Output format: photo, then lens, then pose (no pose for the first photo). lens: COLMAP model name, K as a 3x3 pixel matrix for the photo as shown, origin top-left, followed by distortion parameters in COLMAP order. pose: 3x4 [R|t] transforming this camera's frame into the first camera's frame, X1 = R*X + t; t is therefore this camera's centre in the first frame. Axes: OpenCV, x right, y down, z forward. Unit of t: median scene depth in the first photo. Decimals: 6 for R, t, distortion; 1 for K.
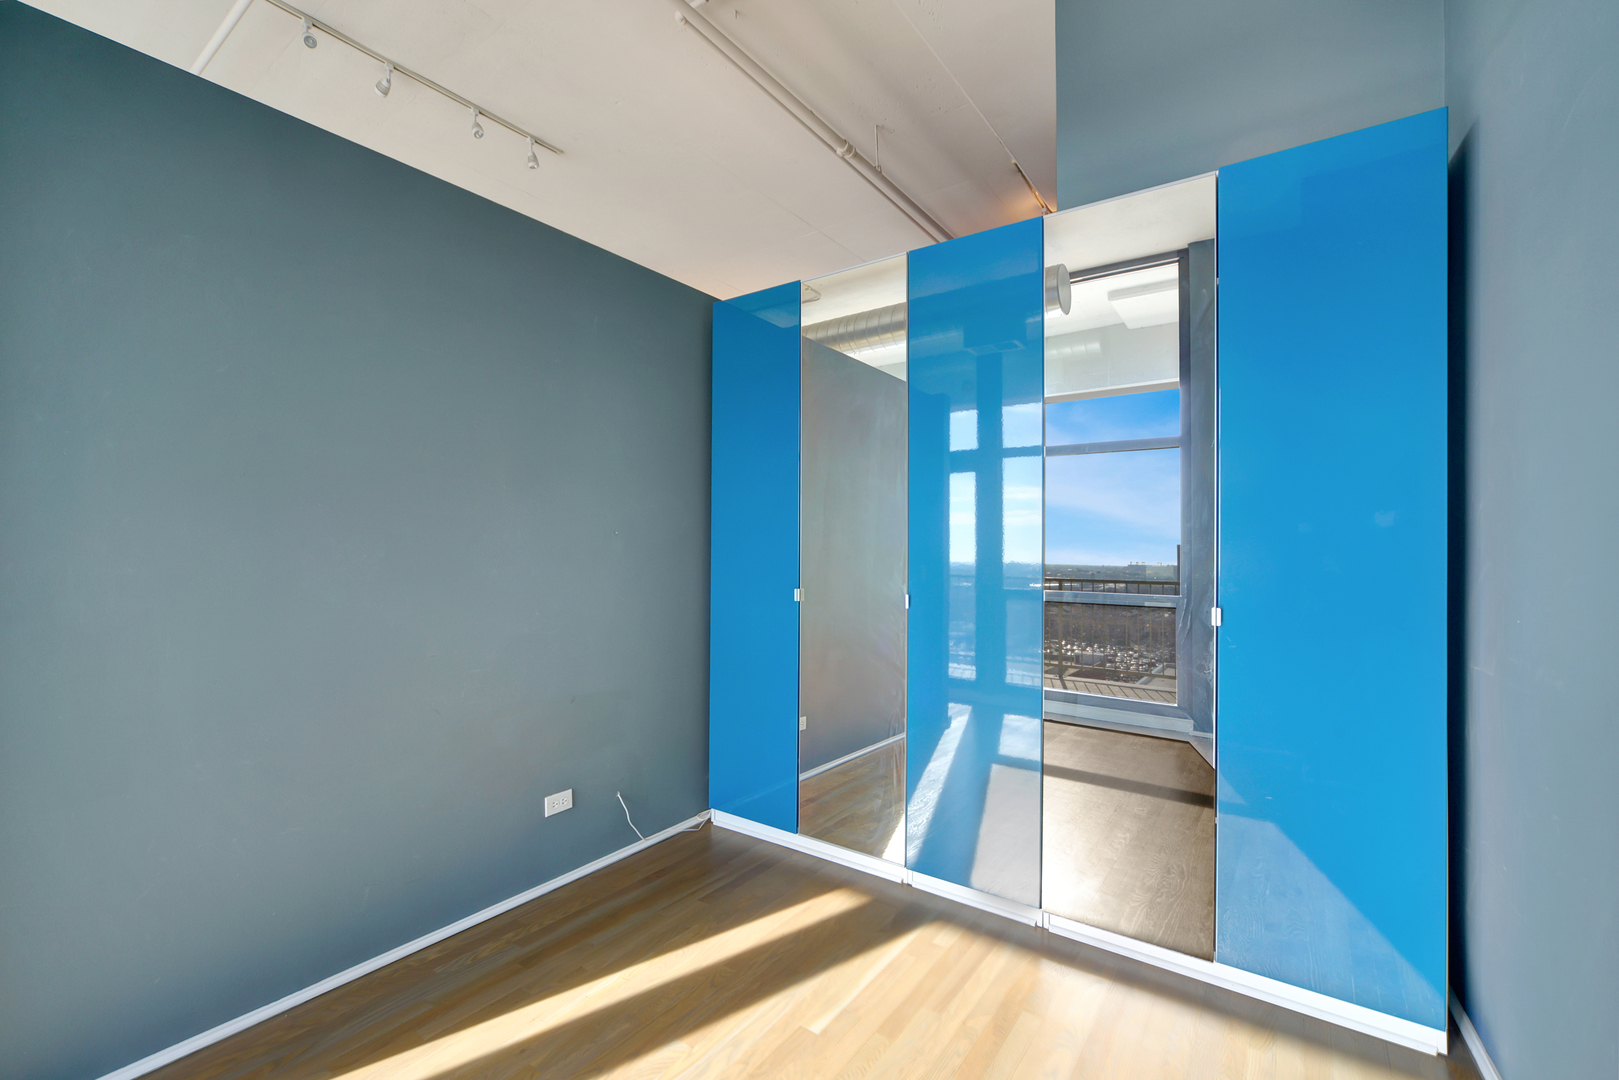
lens RADIAL K [[683.8, 0, 817.3], [0, 683.8, 539.8], [0, 0, 1]] dist [-0.004005, 0.000180]
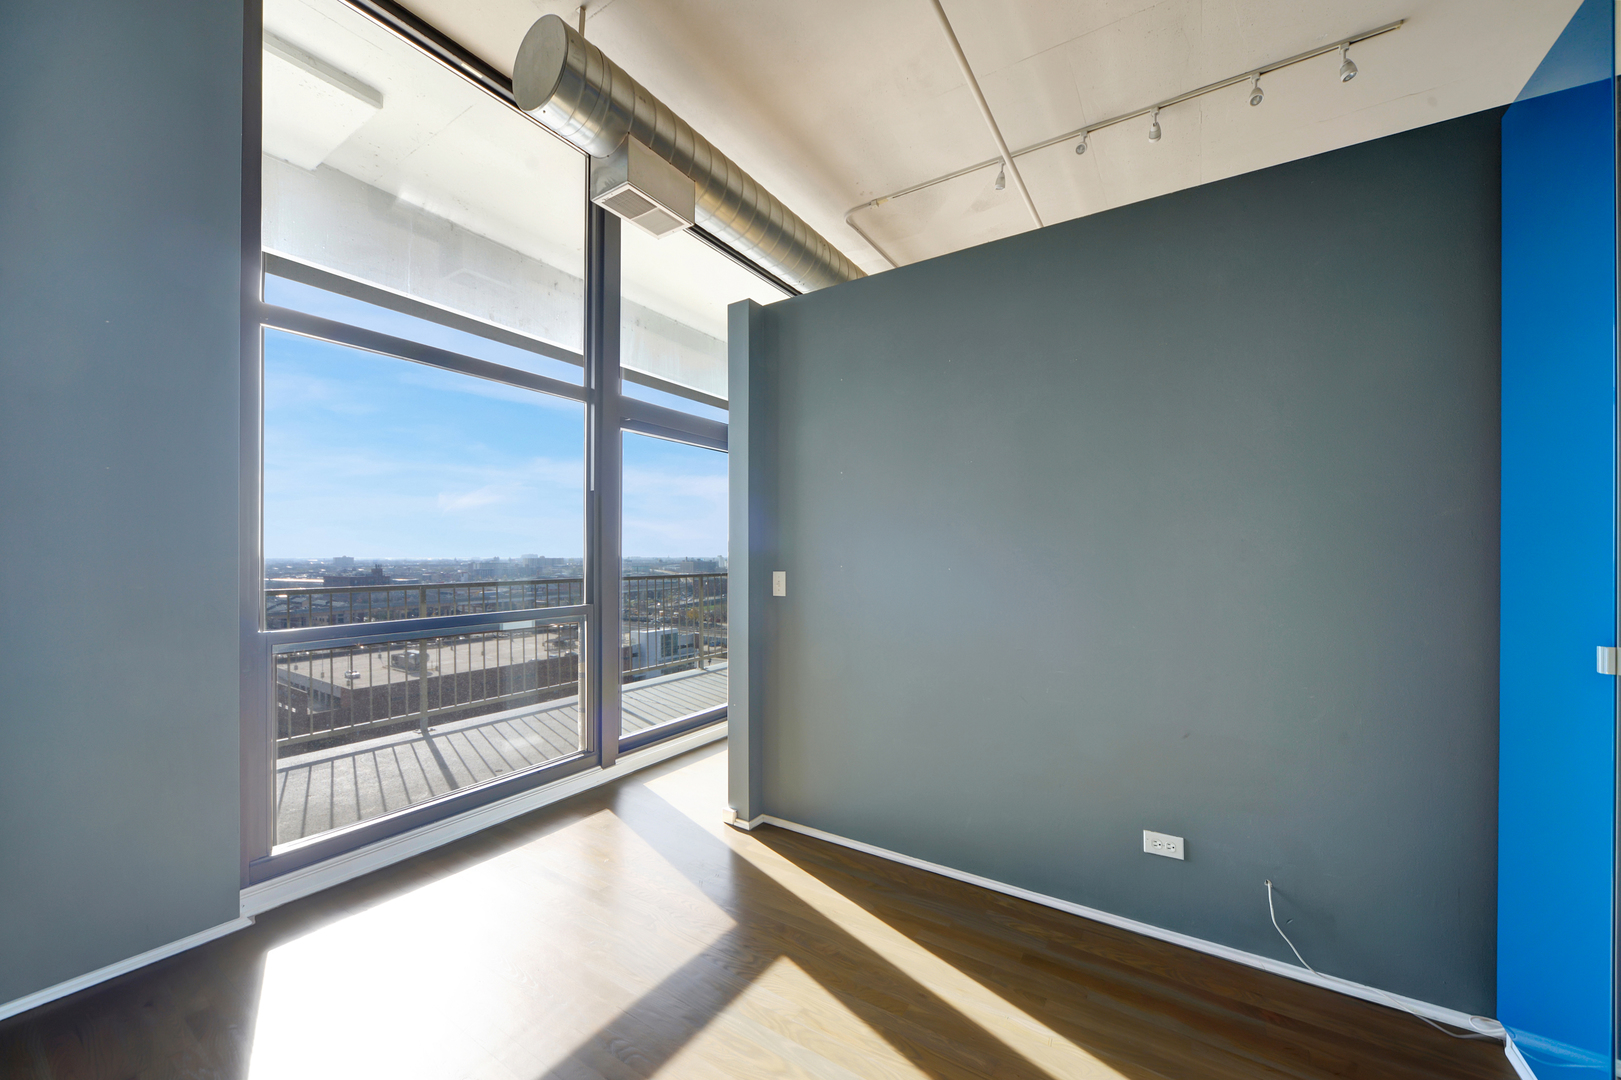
lens RADIAL K [[612.8, 0, 812.8], [0, 612.8, 551.5], [0, 0, 1]] dist [-0.005013, -0.000082]
pose [[0.051277, -0.008628, -0.998647, 0.437406], [0.005369, 0.999951, -0.008363, 0.013953], [0.998670, -0.004933, 0.051320, 0.579526]]
